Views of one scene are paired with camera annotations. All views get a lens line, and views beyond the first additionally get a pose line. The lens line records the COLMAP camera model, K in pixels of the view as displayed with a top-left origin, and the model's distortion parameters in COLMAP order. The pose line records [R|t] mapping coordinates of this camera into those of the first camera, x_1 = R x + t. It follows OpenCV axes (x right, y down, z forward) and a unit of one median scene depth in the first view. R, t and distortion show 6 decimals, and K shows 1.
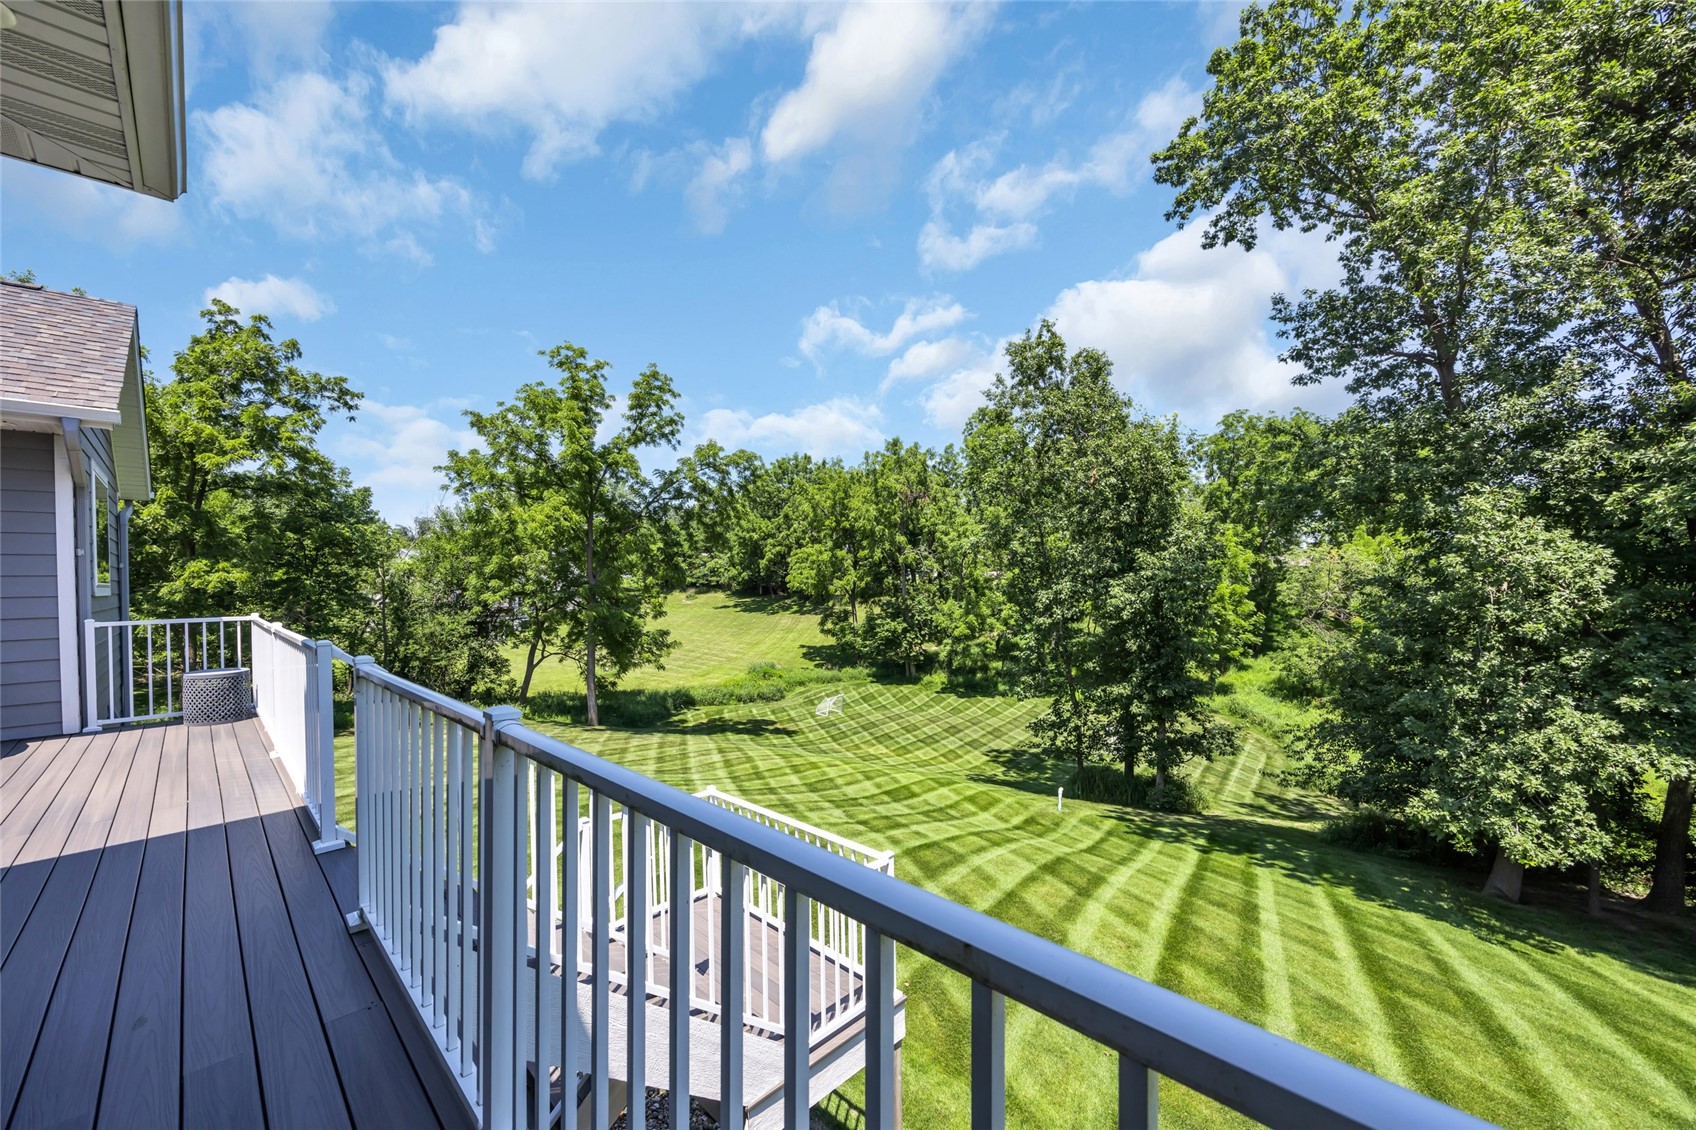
lens RADIAL K [[660.6, 0, 840.2], [0, 660.6, 576.0], [0, 0, 1]] dist [-0.003130, -0.000559]
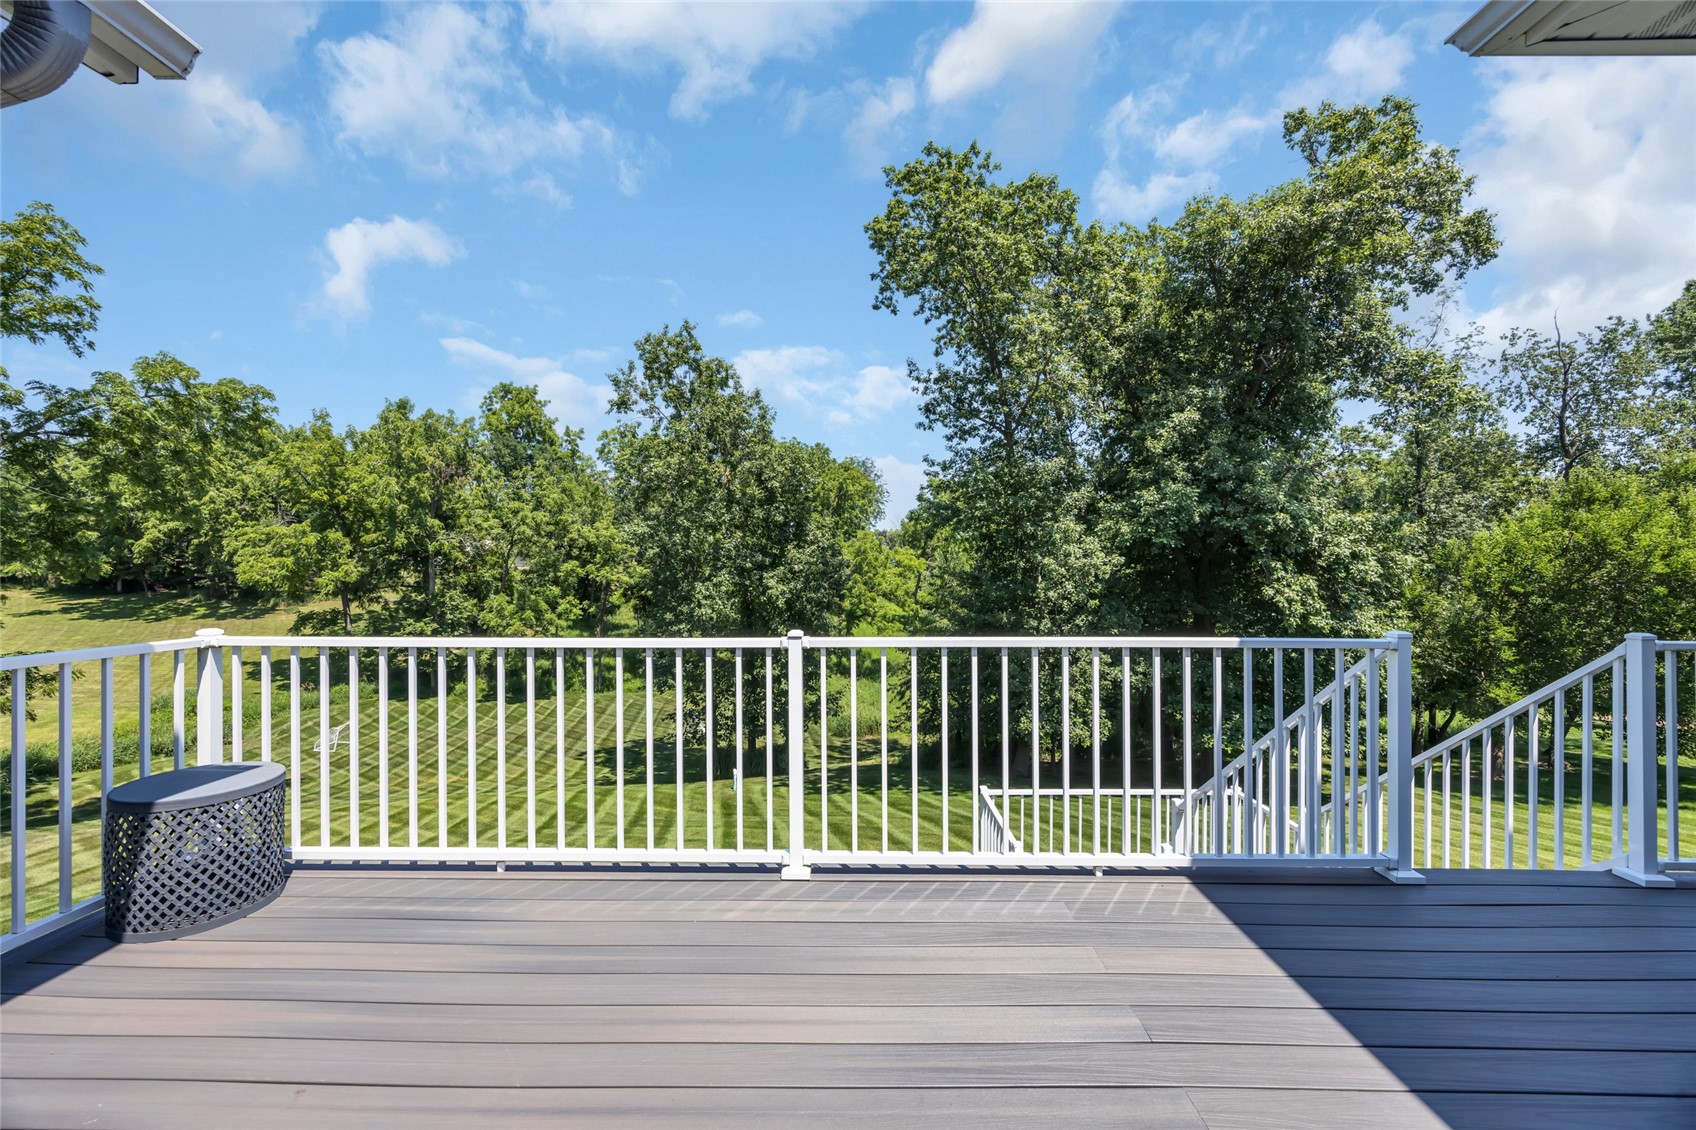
lens RADIAL K [[651.7, 0, 847.4], [0, 651.7, 559.8], [0, 0, 1]] dist [0.000198, 0.000186]
pose [[0.712768, 0.020616, 0.701097, -0.161444], [-0.010113, 0.999766, -0.019118, 0.002342], [-0.701327, 0.006536, 0.712809, 0.071783]]
